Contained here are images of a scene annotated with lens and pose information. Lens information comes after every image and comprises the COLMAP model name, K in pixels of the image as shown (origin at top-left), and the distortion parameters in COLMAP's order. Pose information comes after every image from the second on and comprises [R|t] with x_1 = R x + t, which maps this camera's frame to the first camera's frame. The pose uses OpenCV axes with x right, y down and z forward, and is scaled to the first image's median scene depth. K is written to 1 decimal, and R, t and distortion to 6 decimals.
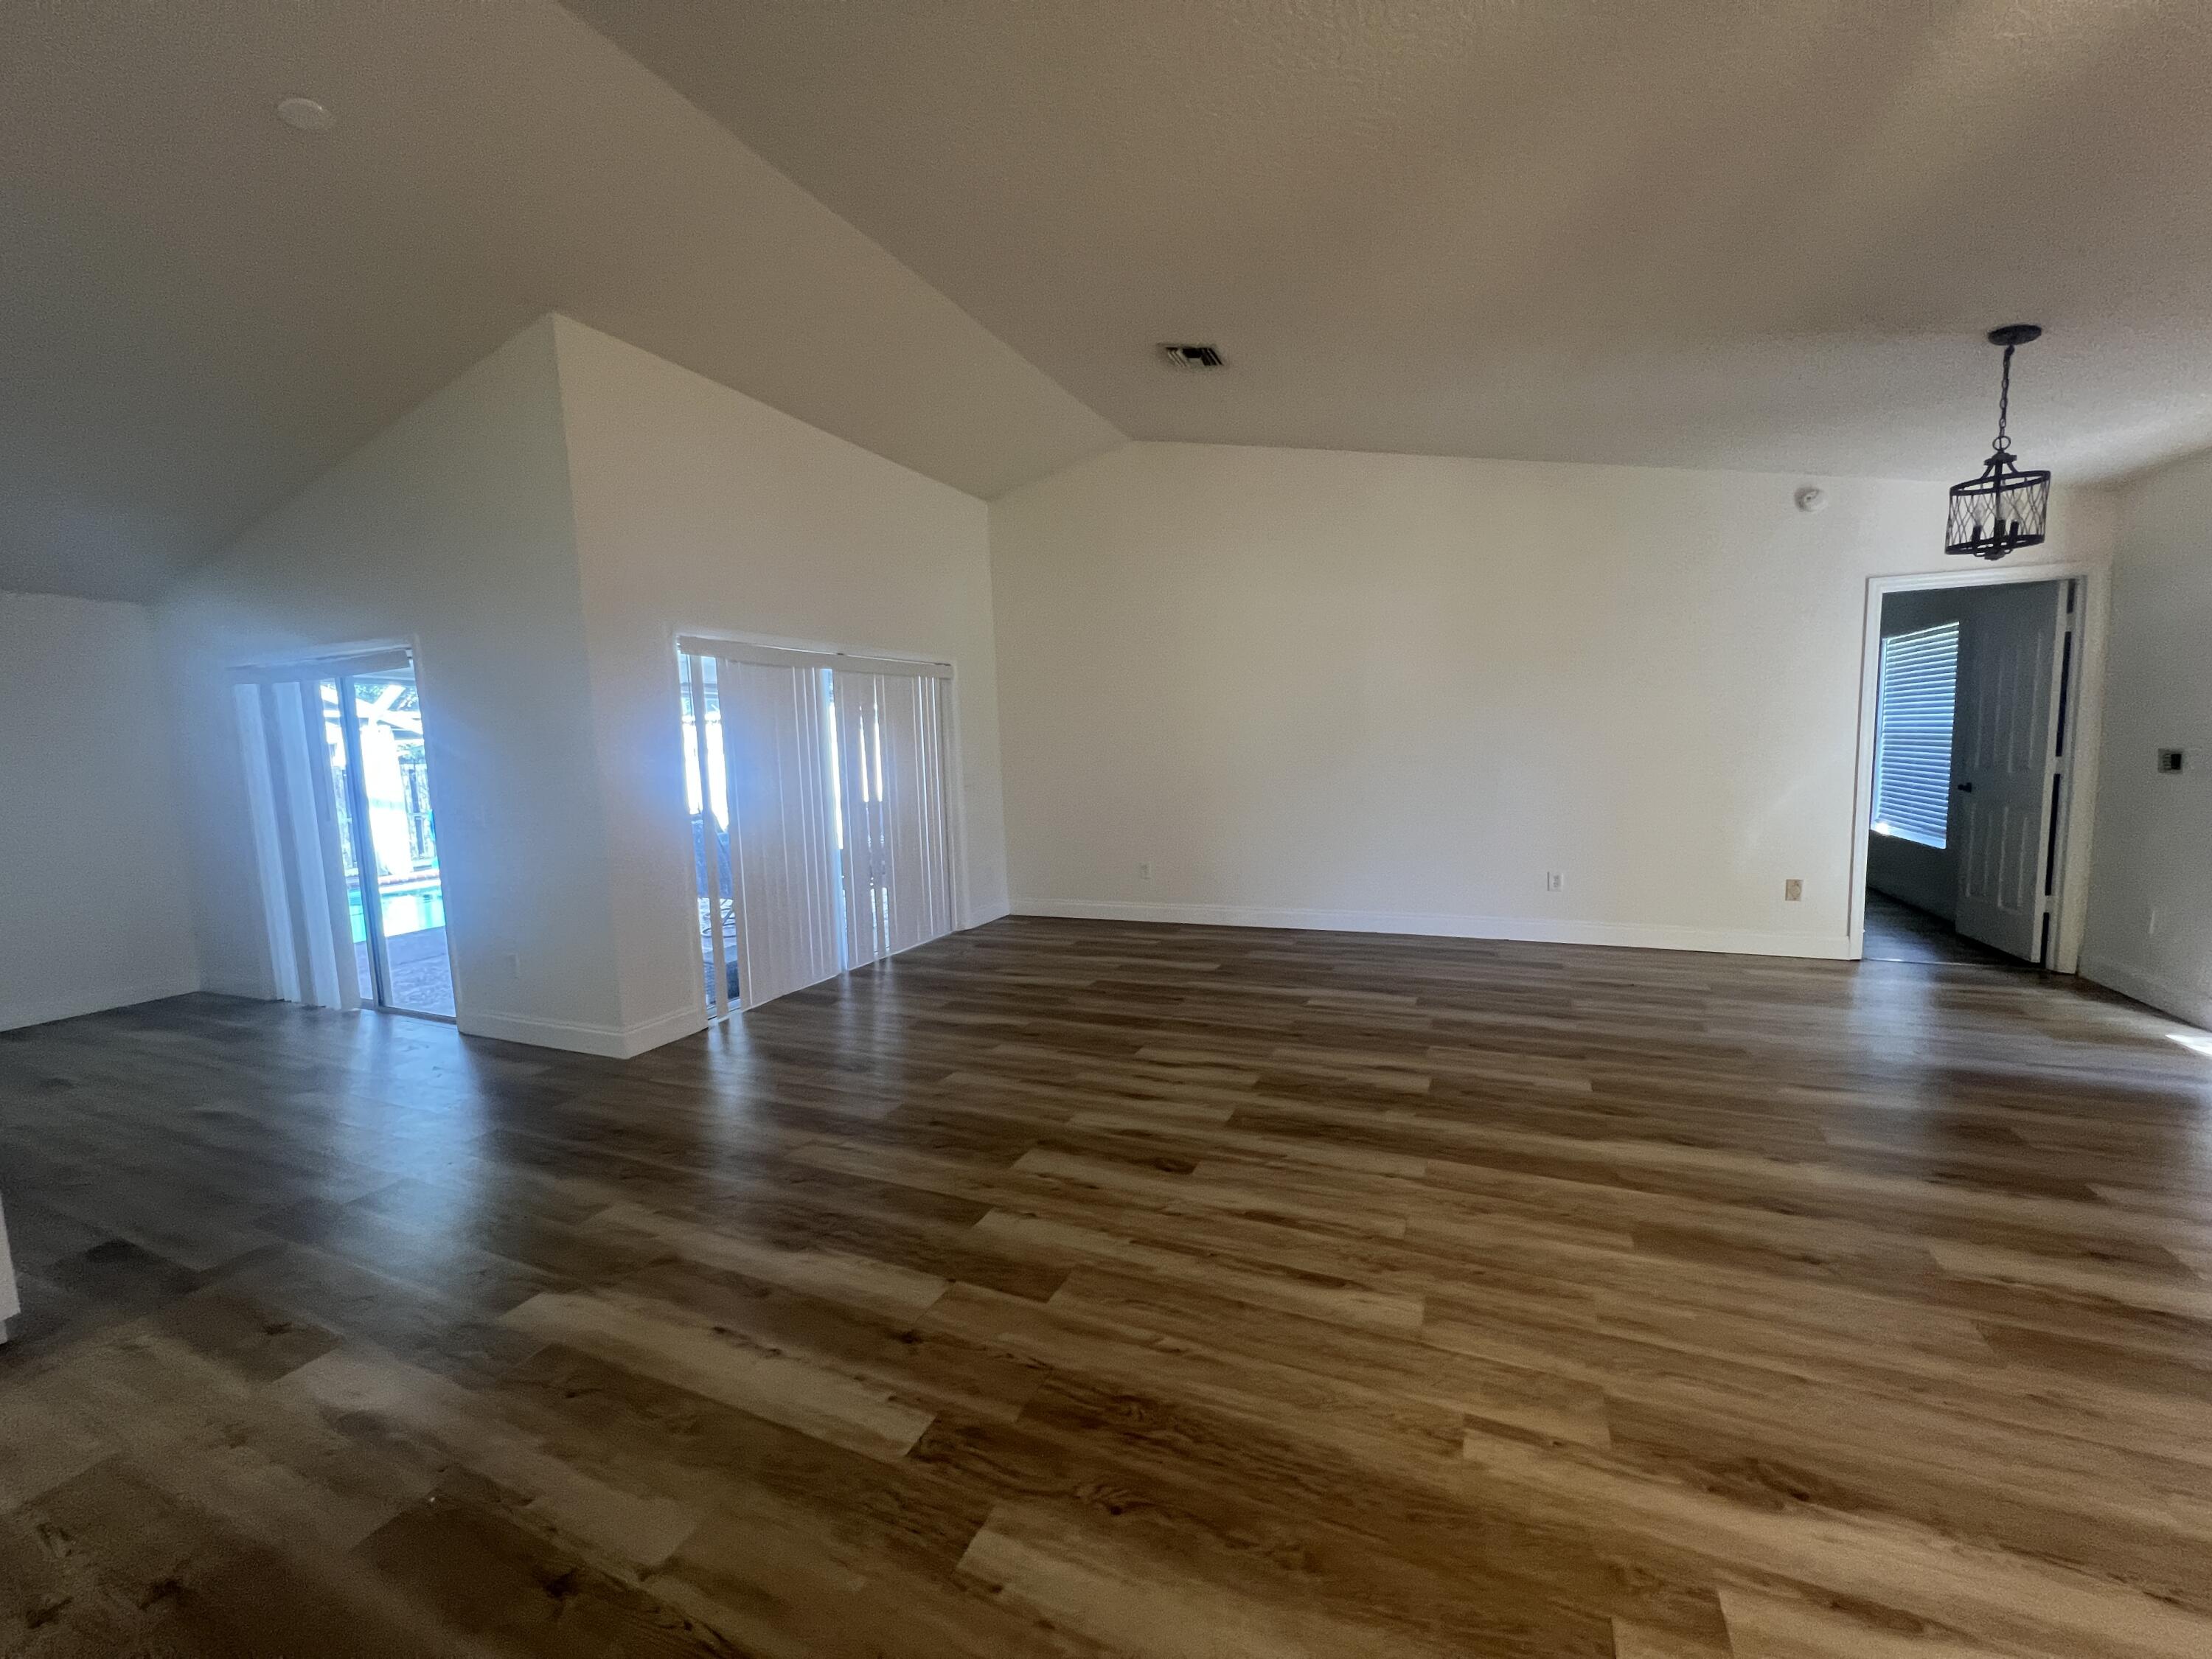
lens RADIAL K [[883.8, 0, 1103.6], [0, 883.8, 831.6], [0, 0, 1]] dist [0.000477, 0.000244]
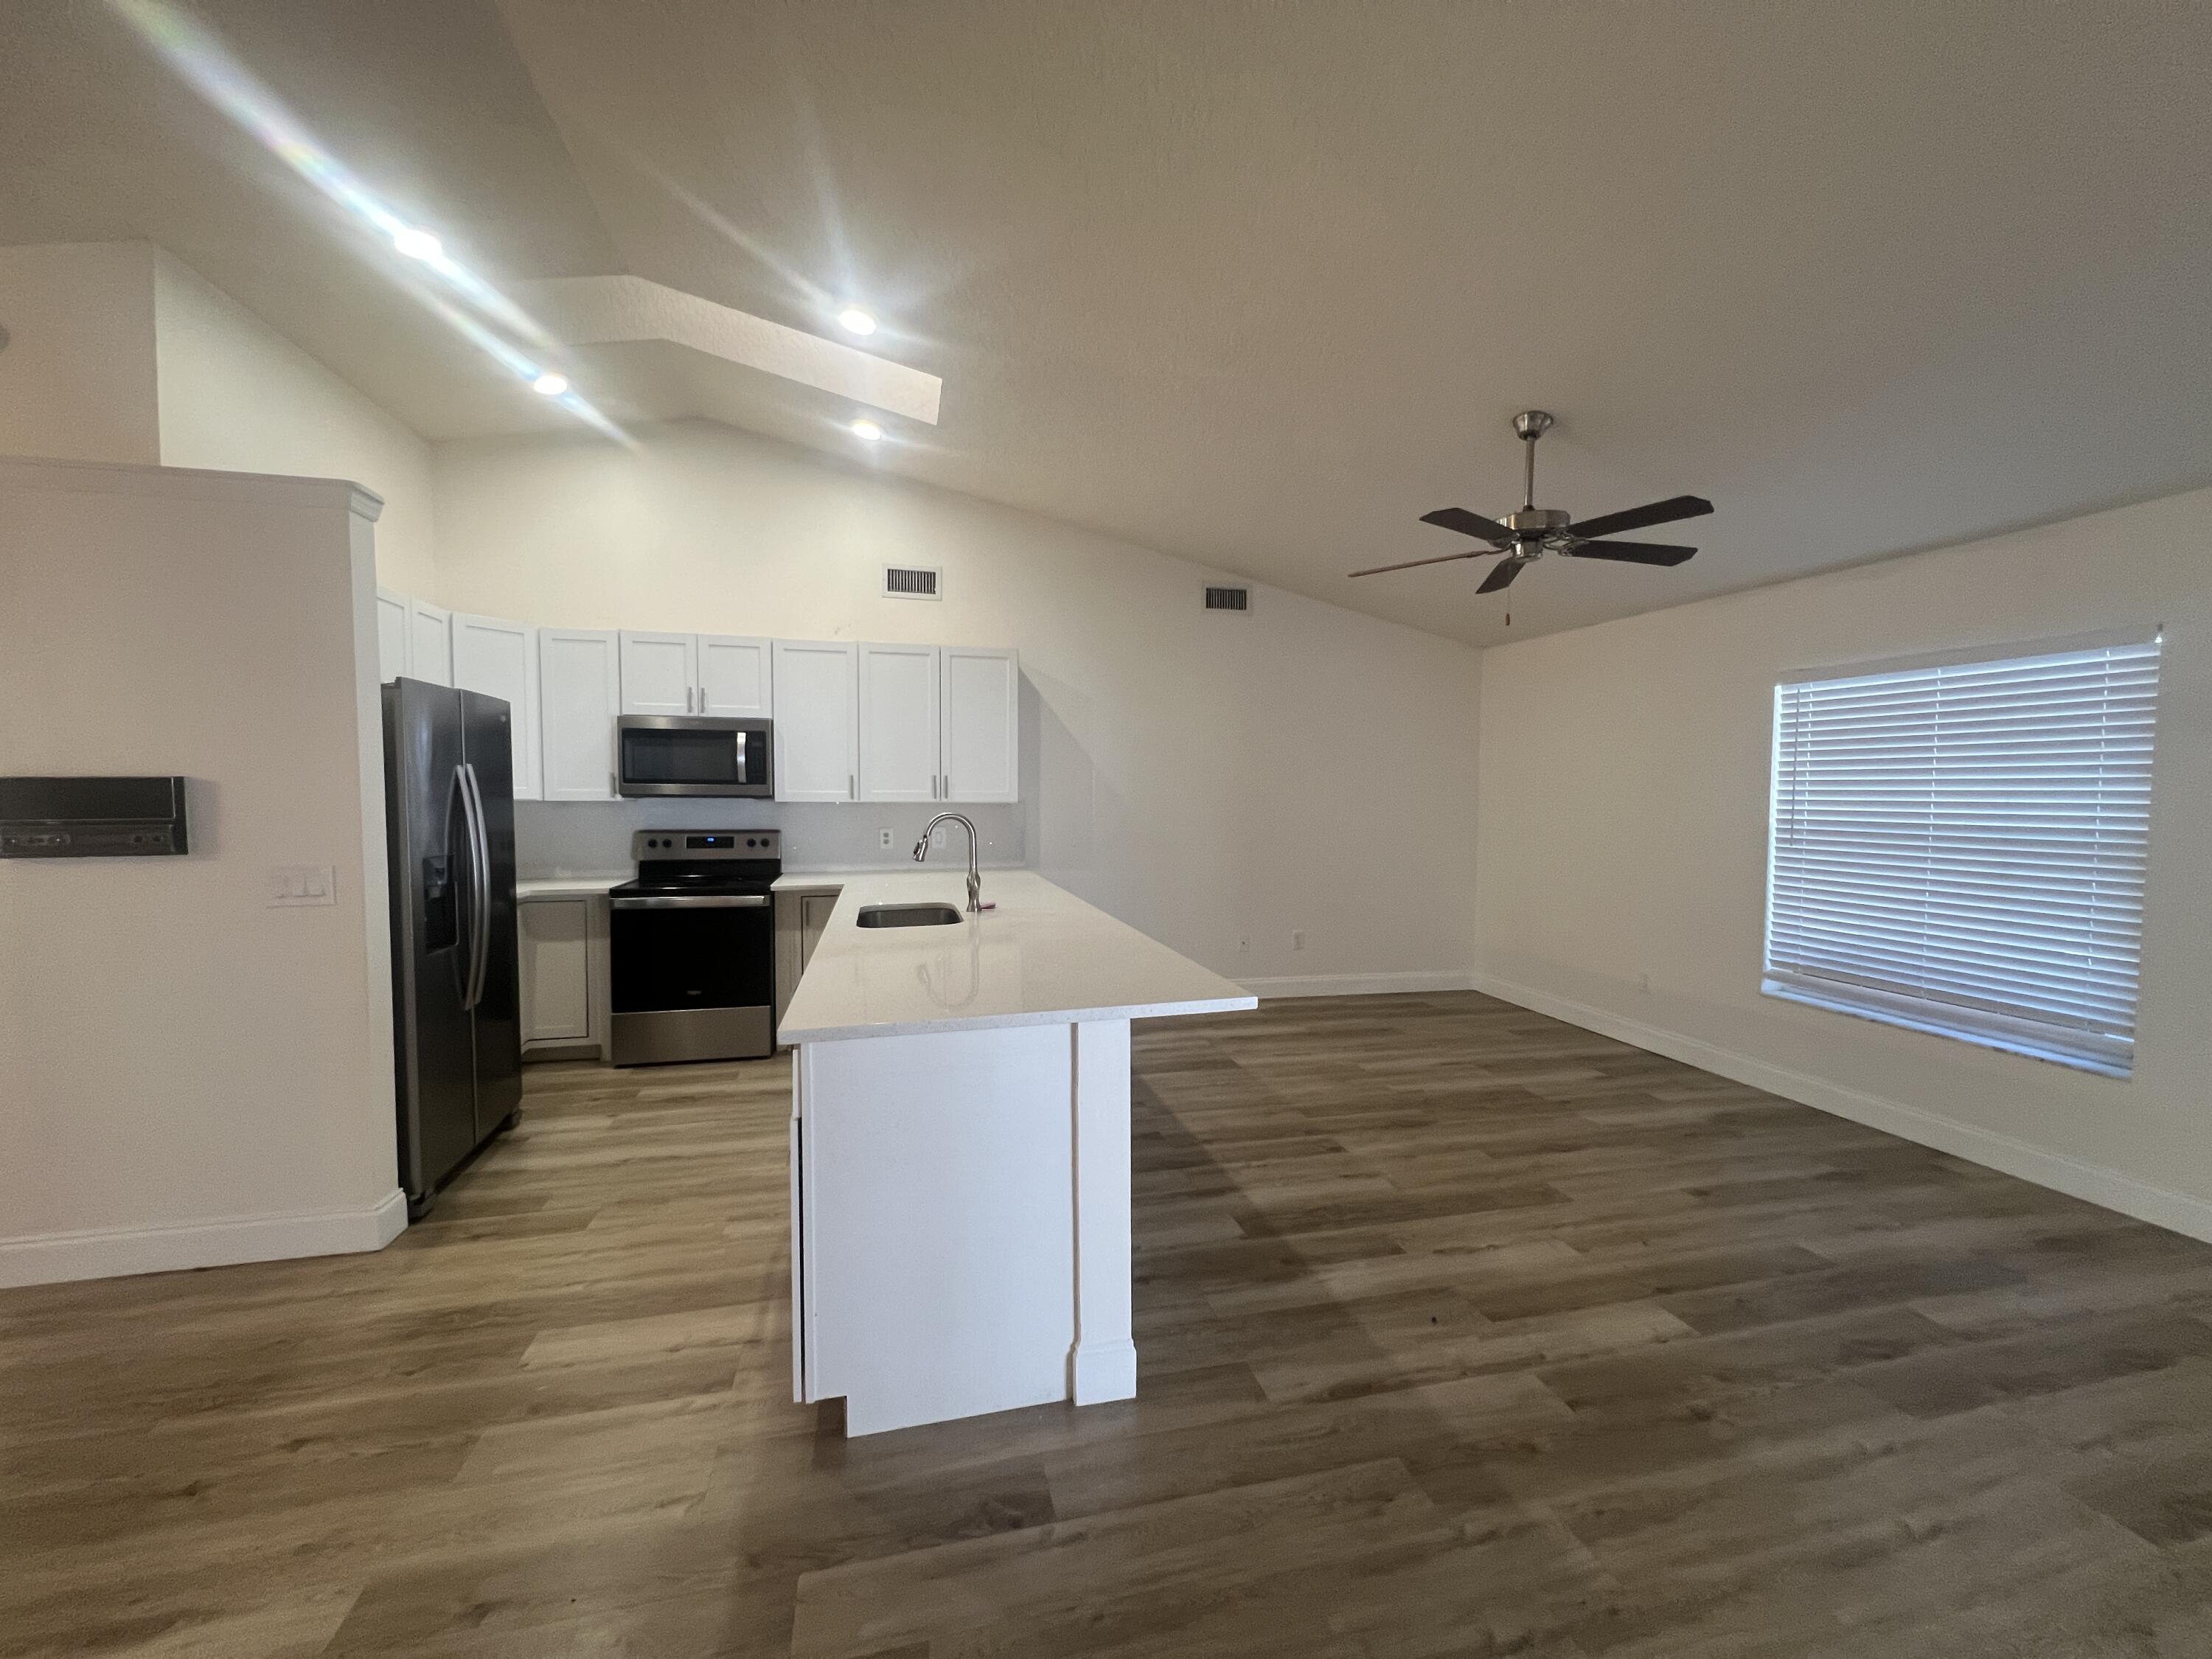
lens RADIAL K [[883.8, 0, 1103.6], [0, 883.8, 831.6], [0, 0, 1]] dist [0.000477, 0.000244]
pose [[-0.788364, 0.057576, -0.612509, -0.635418], [-0.045697, 0.987380, 0.151631, -0.118550], [0.613510, 0.147530, -0.775784, 1.196913]]
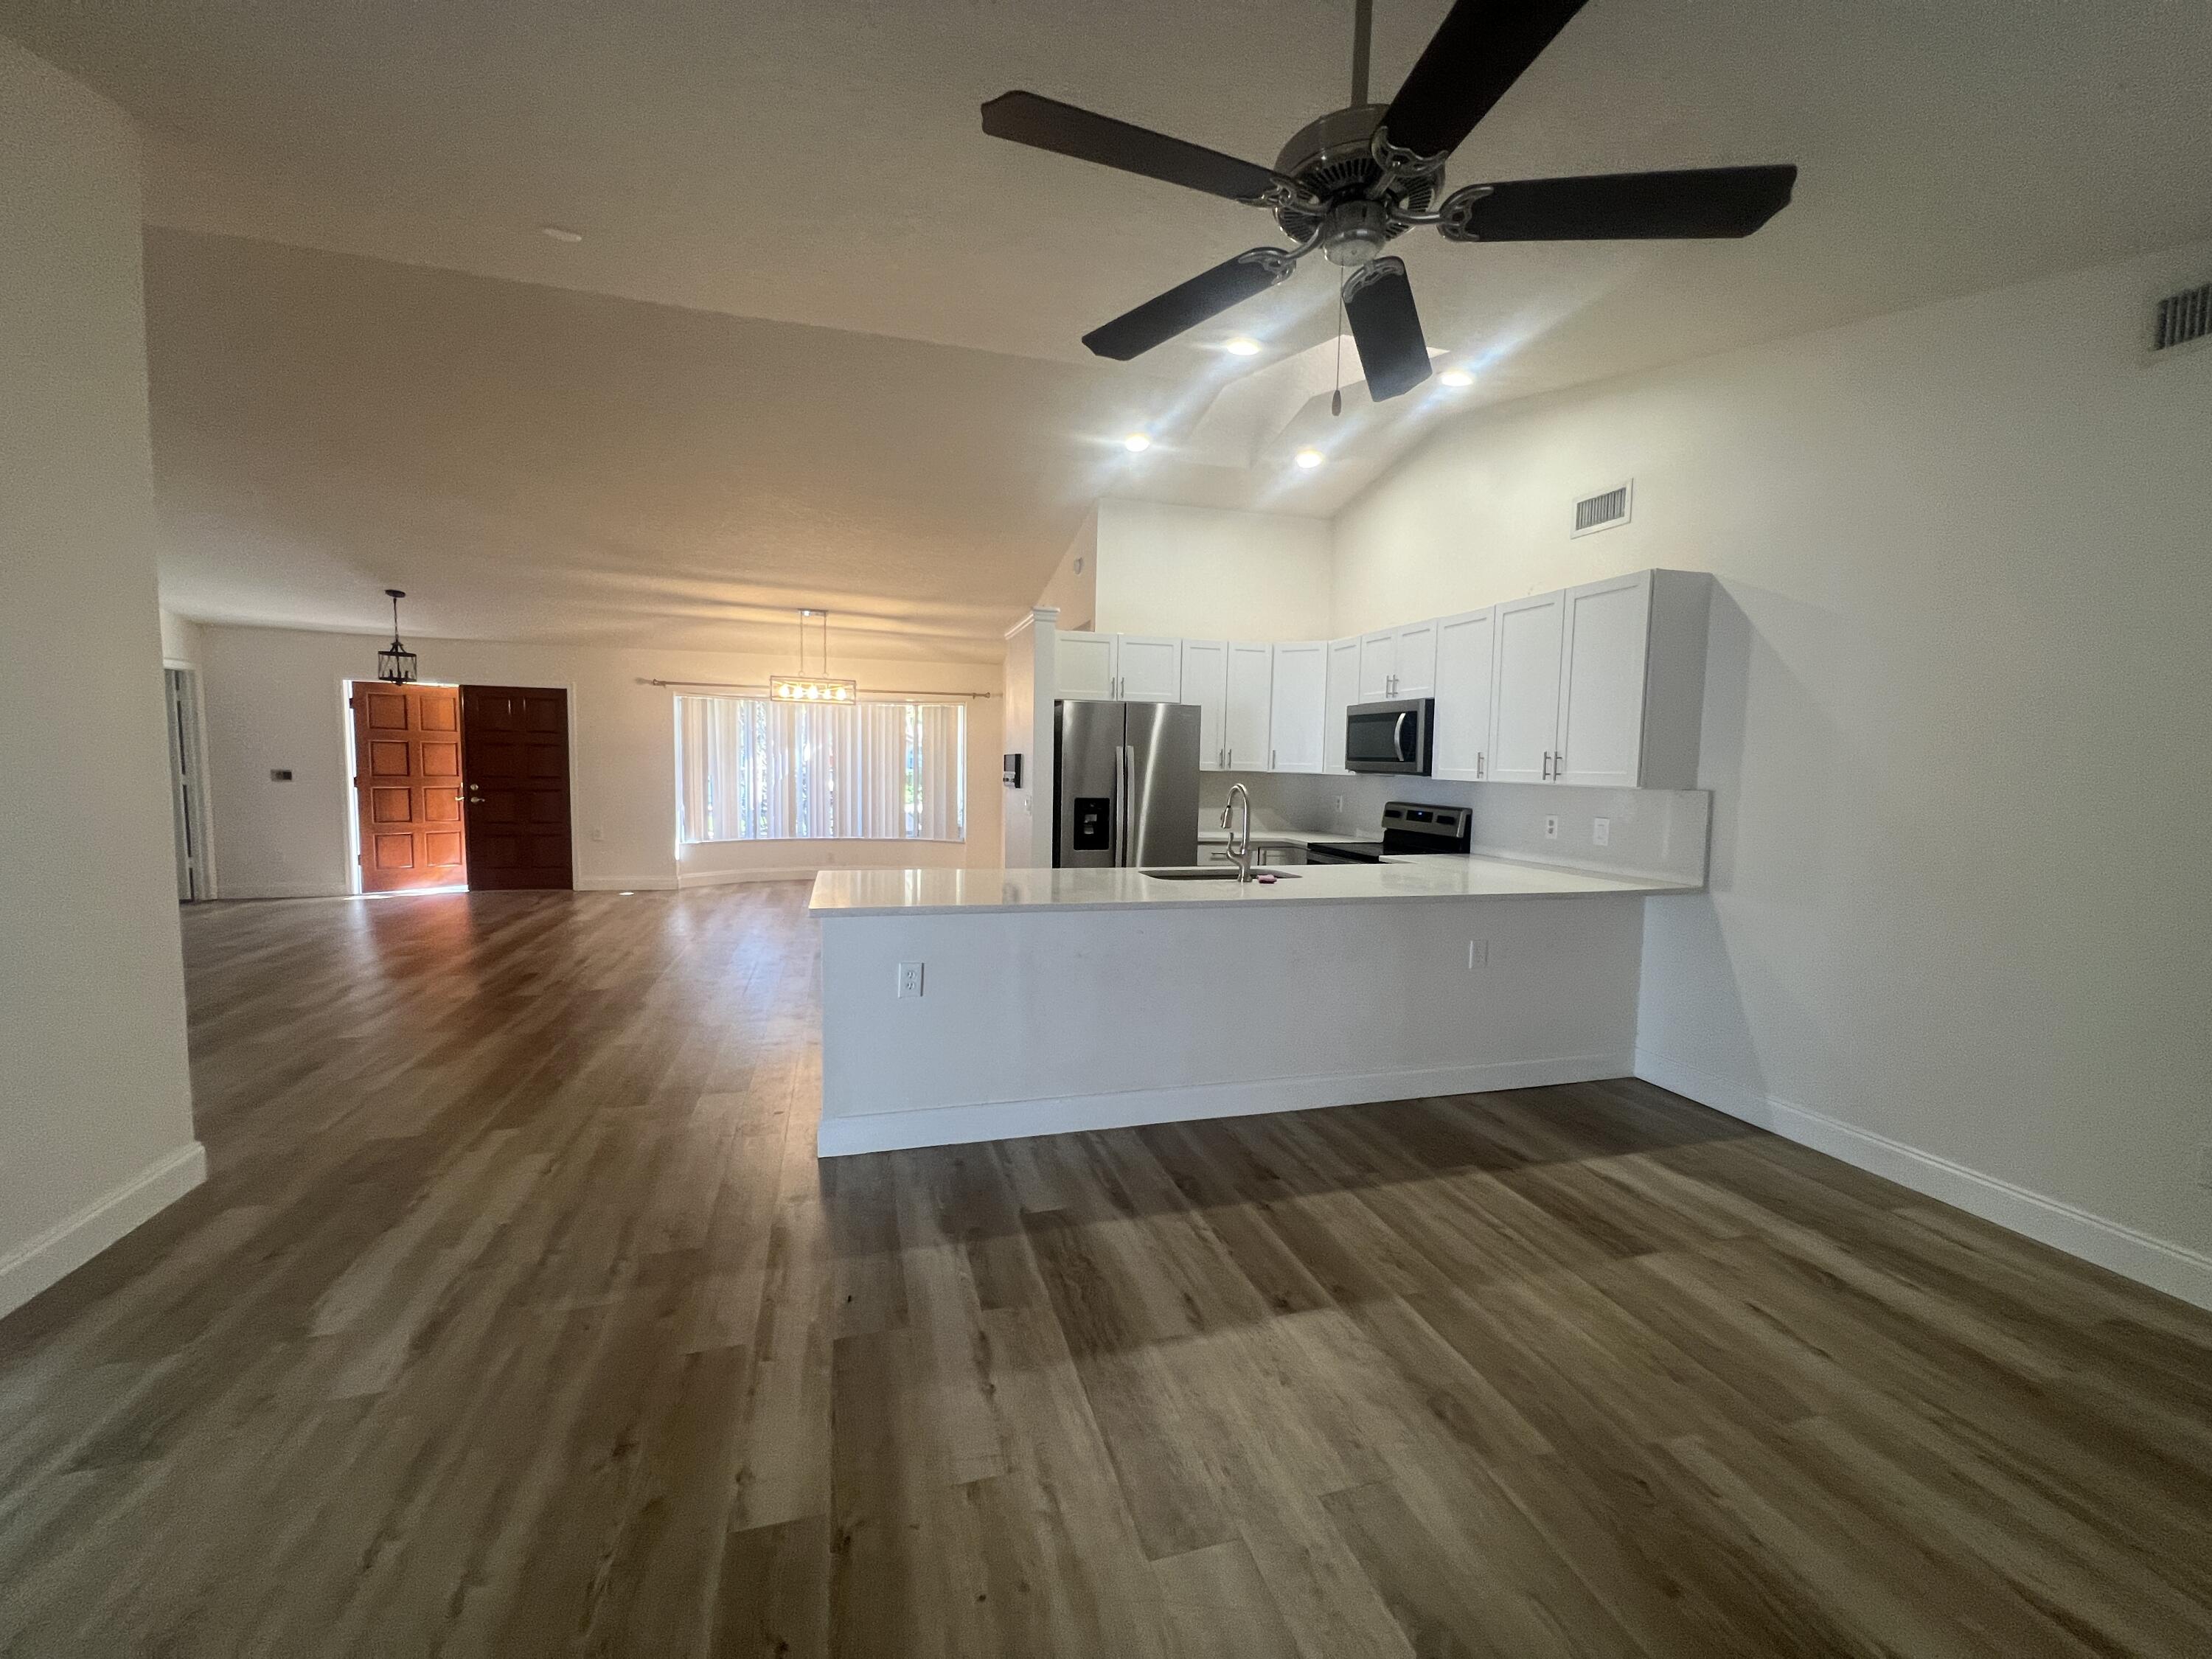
lens RADIAL K [[883.8, 0, 1103.6], [0, 883.8, 831.6], [0, 0, 1]] dist [0.000477, 0.000244]
pose [[-0.645537, -0.041975, 0.762575, -1.956680], [0.082701, 0.988776, 0.124433, -0.061938], [-0.759238, 0.143392, -0.634820, 1.096974]]
